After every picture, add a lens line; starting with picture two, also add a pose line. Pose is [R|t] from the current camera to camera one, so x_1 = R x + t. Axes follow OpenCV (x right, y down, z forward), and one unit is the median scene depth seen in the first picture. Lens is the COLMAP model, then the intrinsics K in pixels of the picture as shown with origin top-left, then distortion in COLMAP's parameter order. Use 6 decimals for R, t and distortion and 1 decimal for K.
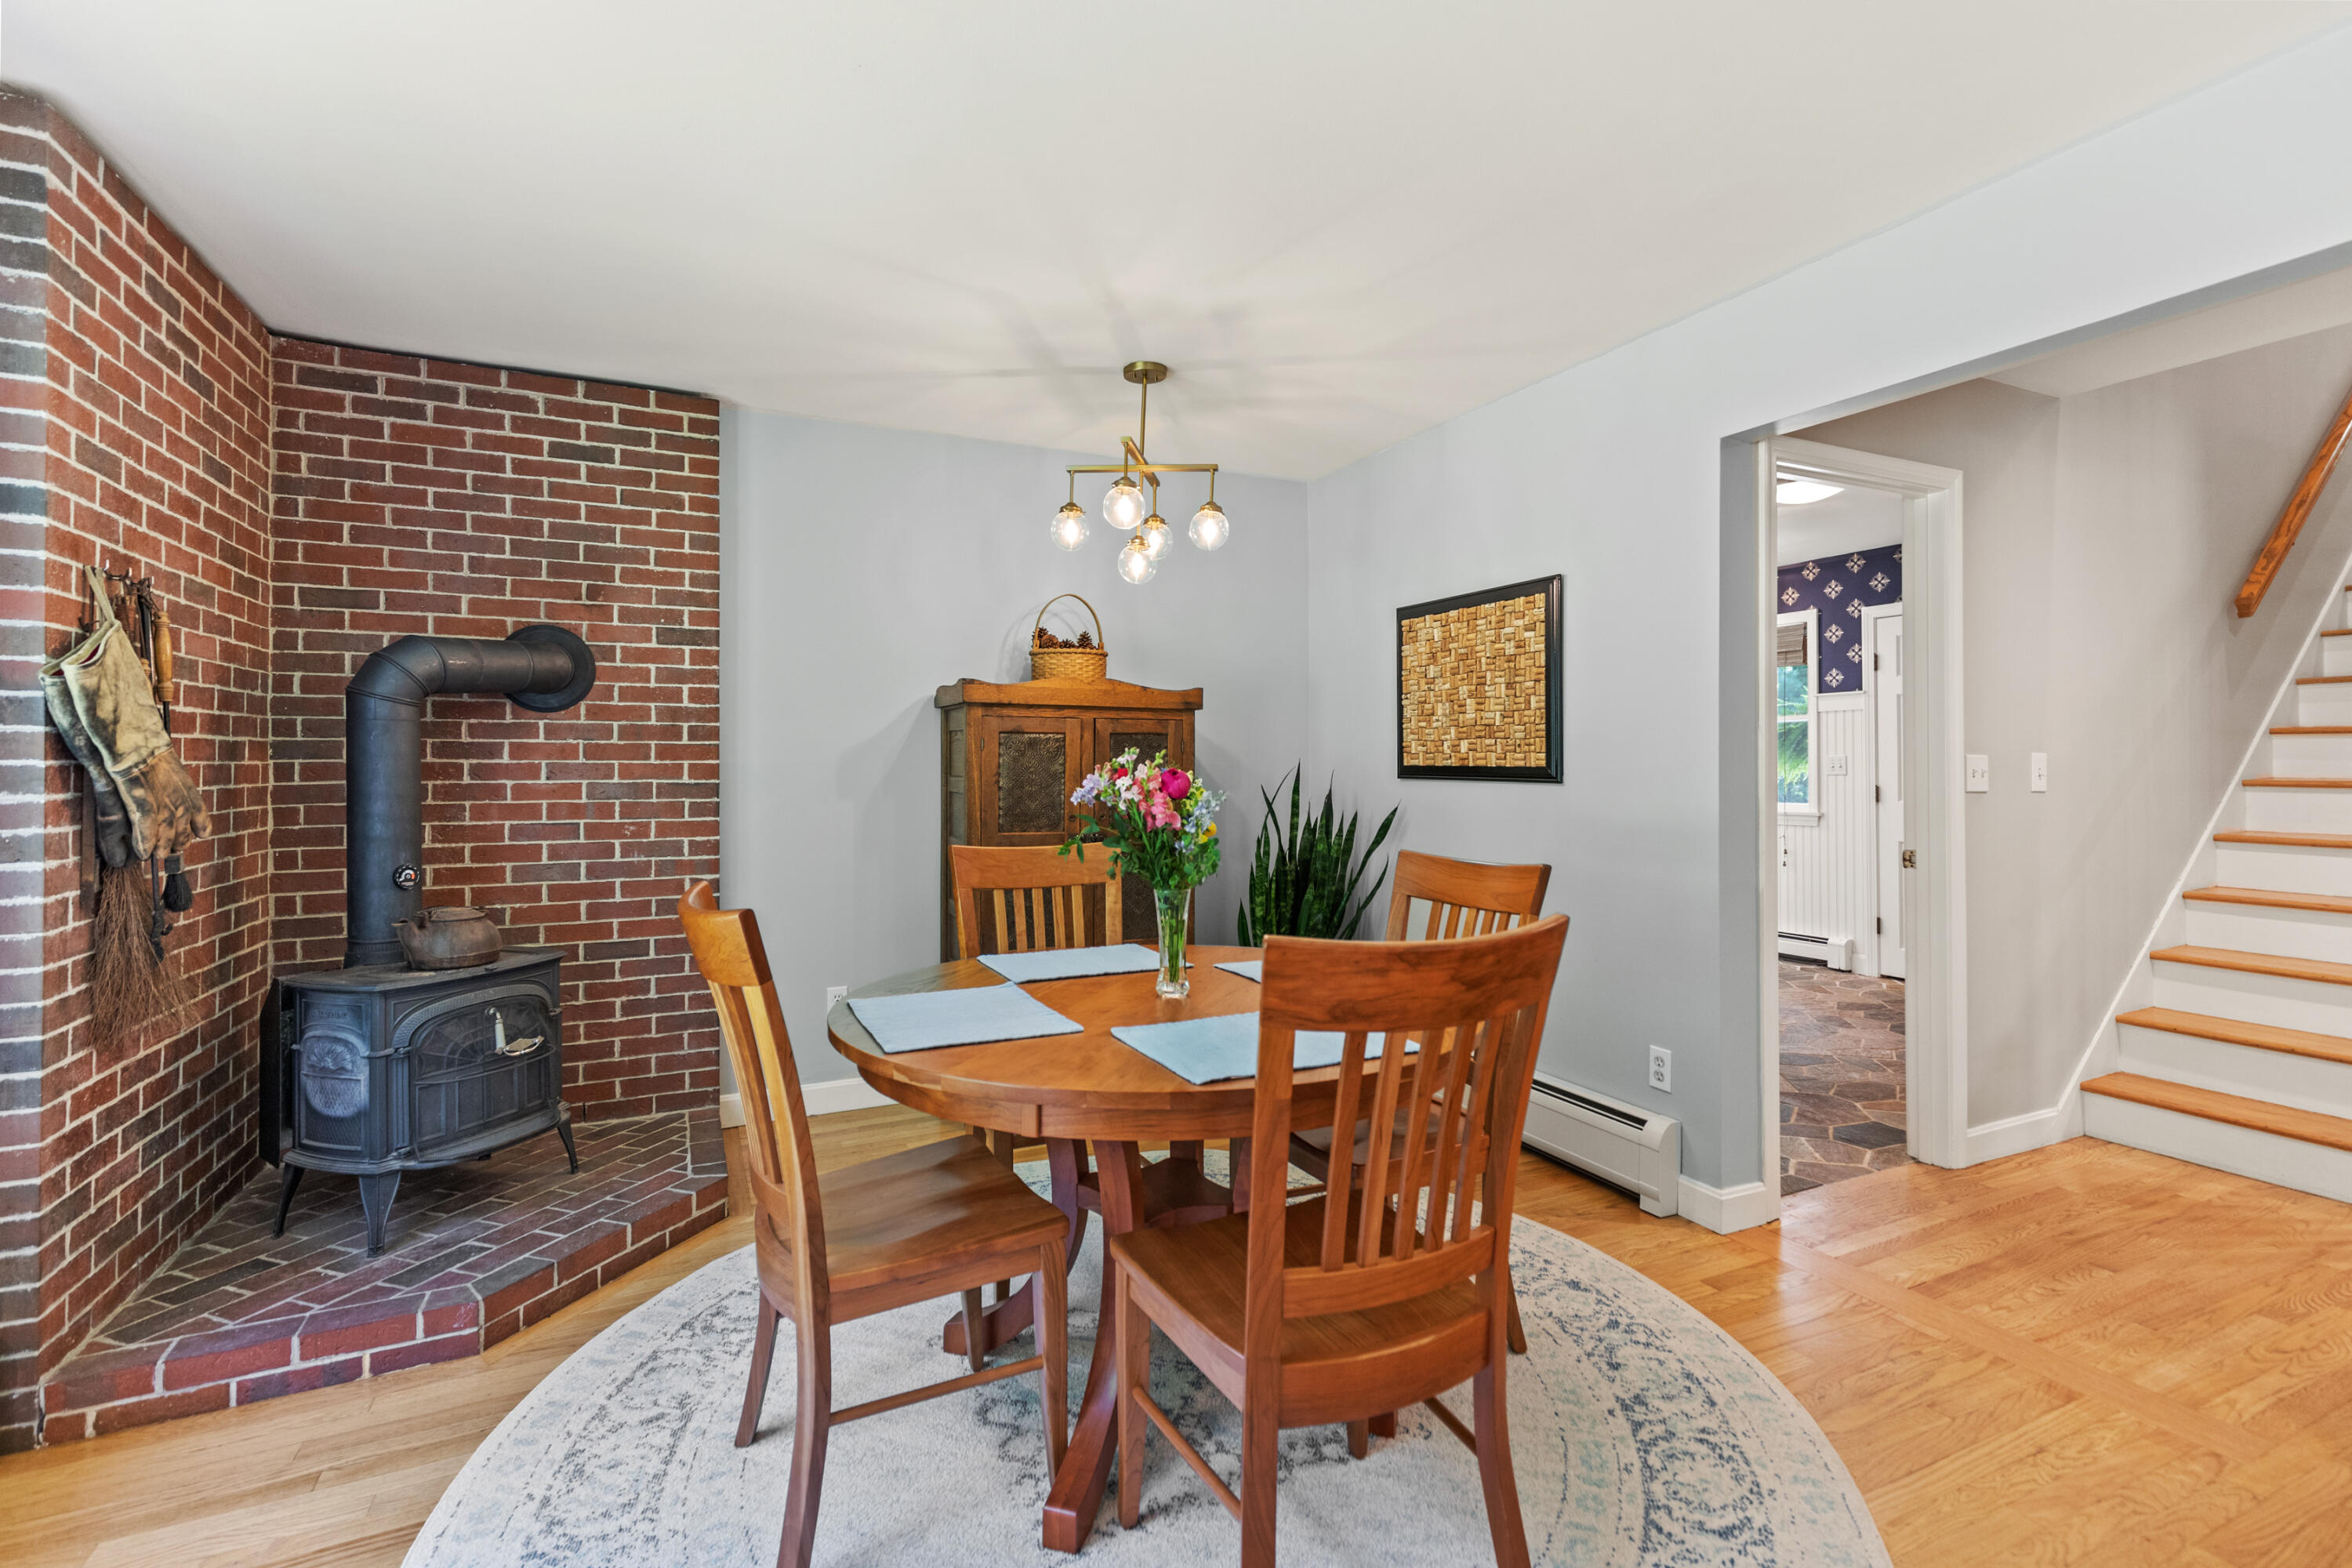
lens RADIAL K [[1055.5, 0, 1186.8], [0, 1055.5, 771.0], [0, 0, 1]] dist [0.005695, 0.000403]
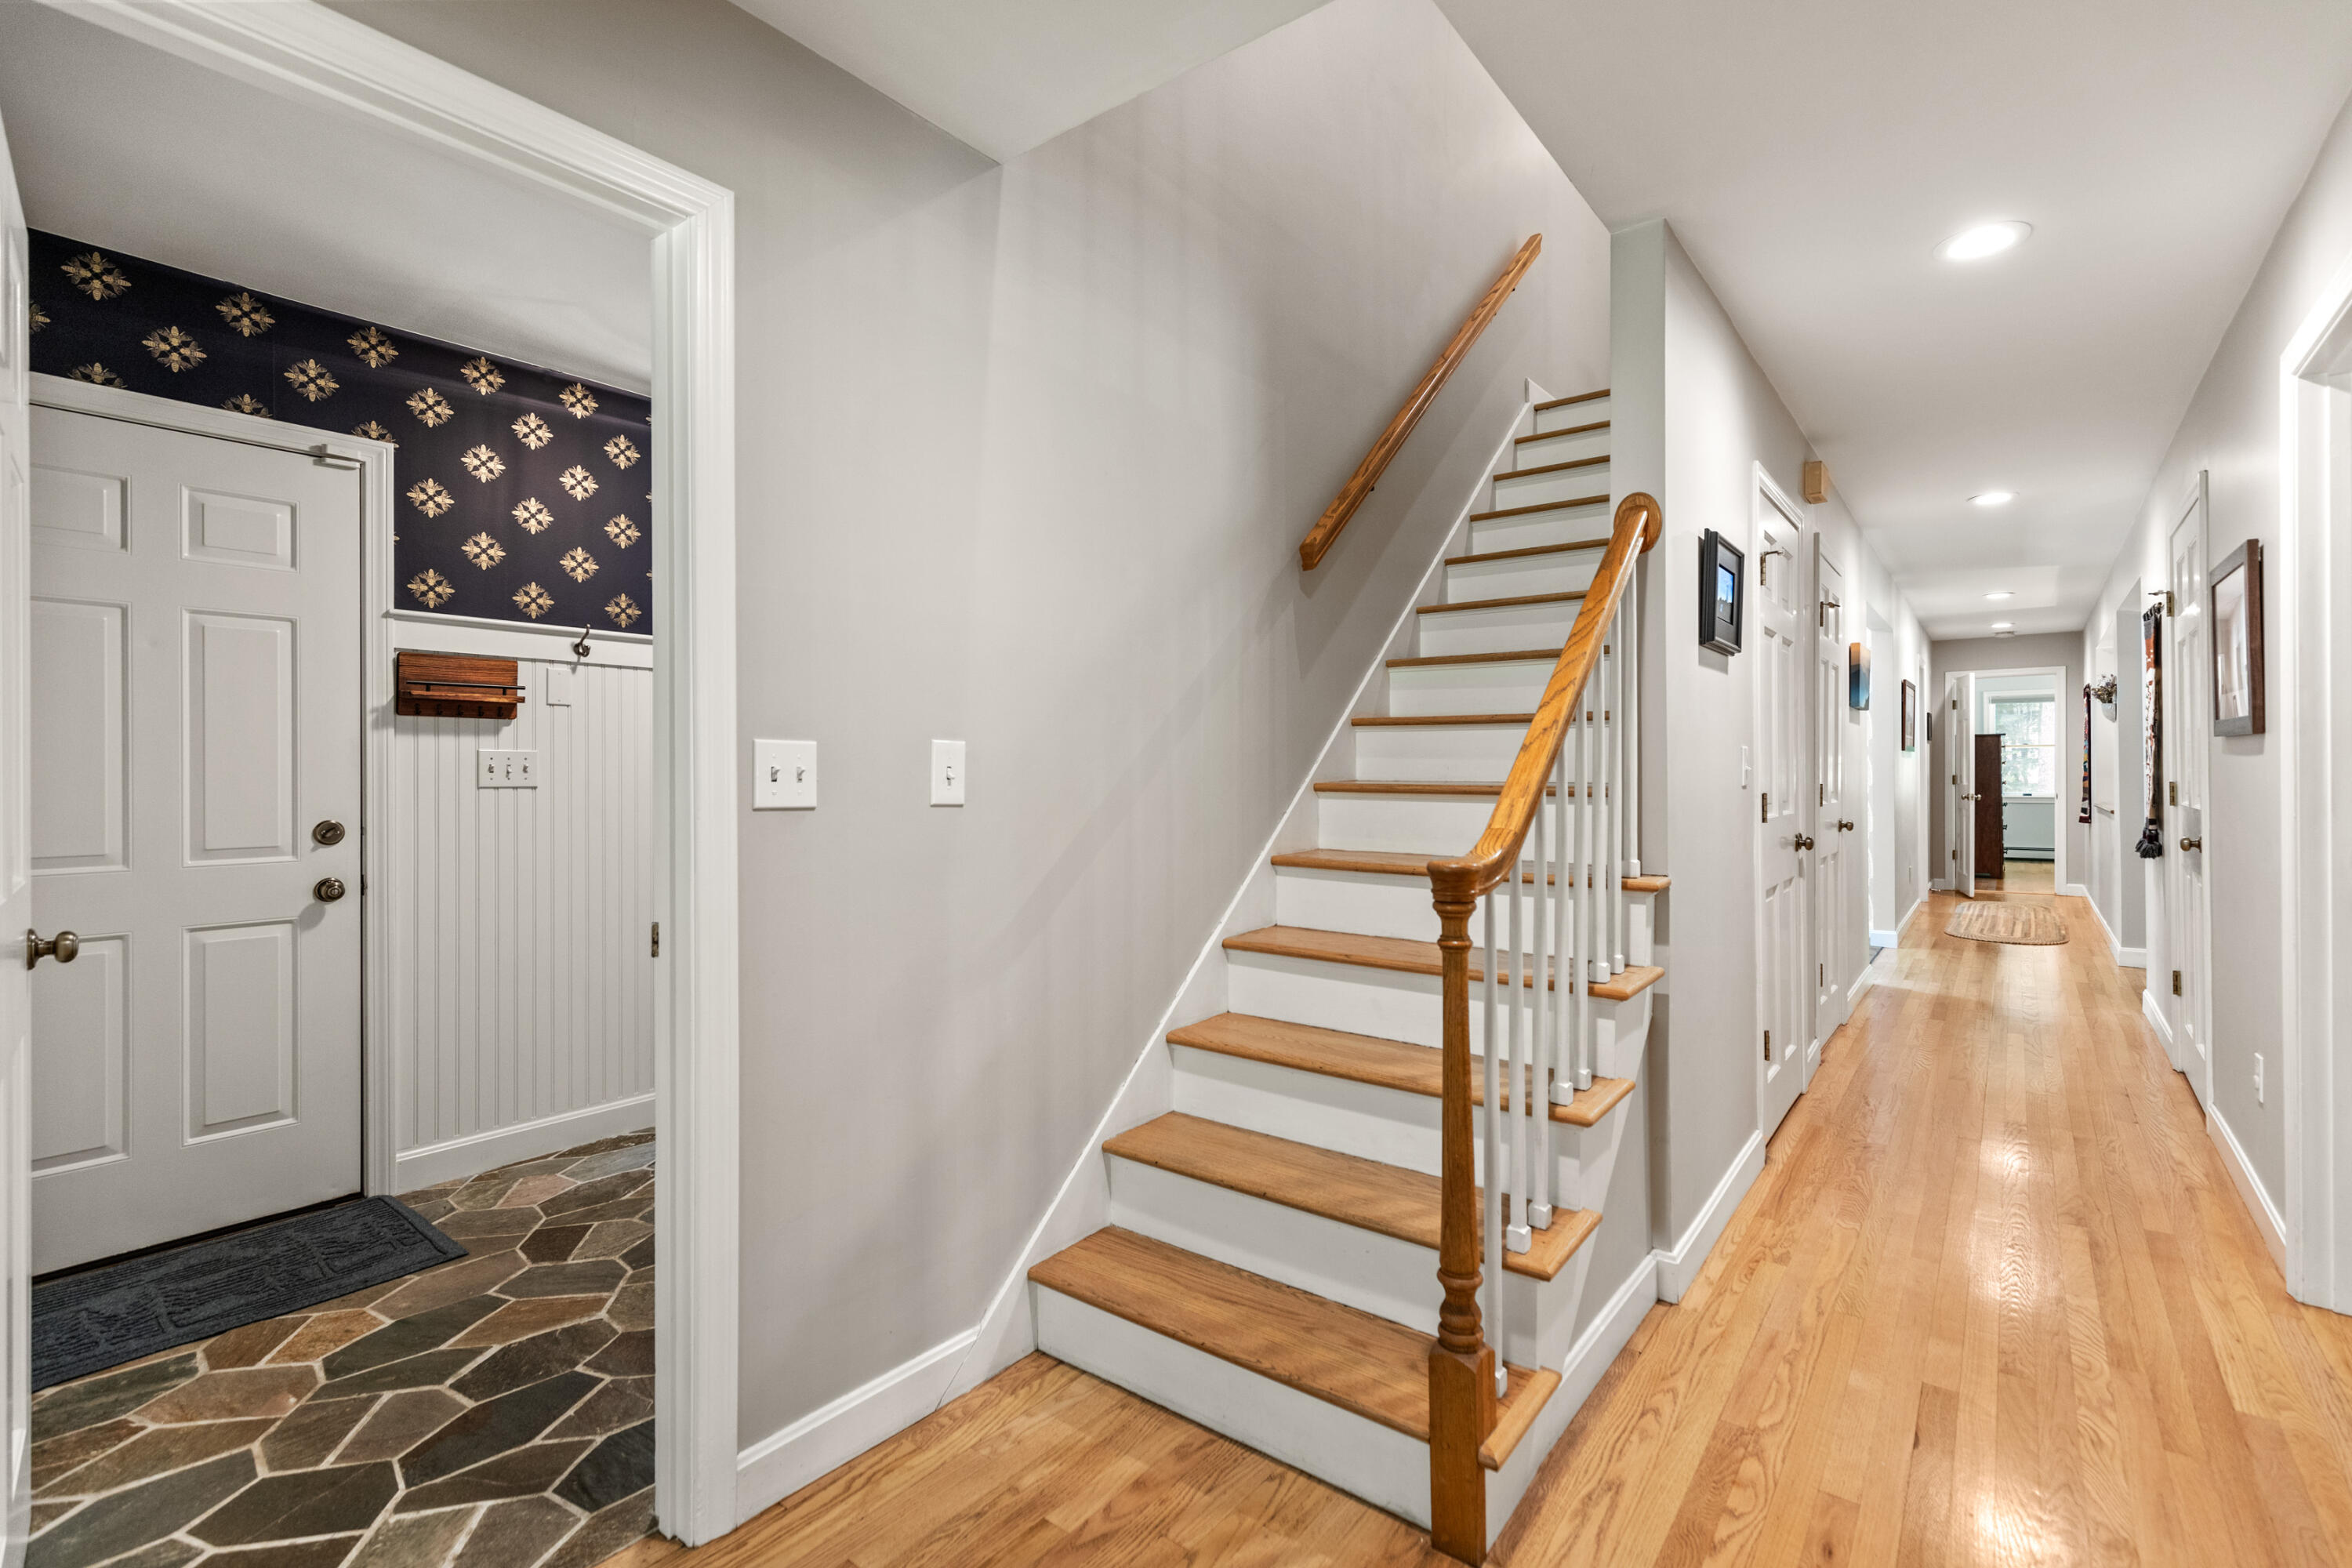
lens RADIAL K [[1055.5, 0, 1183.2], [0, 1055.5, 777.2], [0, 0, 1]] dist [0.005695, 0.000403]
pose [[0.898579, -0.001153, 0.438811, 0.935902], [-0.000111, 0.999996, 0.002856, 0.003131], [-0.438812, -0.002615, 0.898575, 0.575797]]
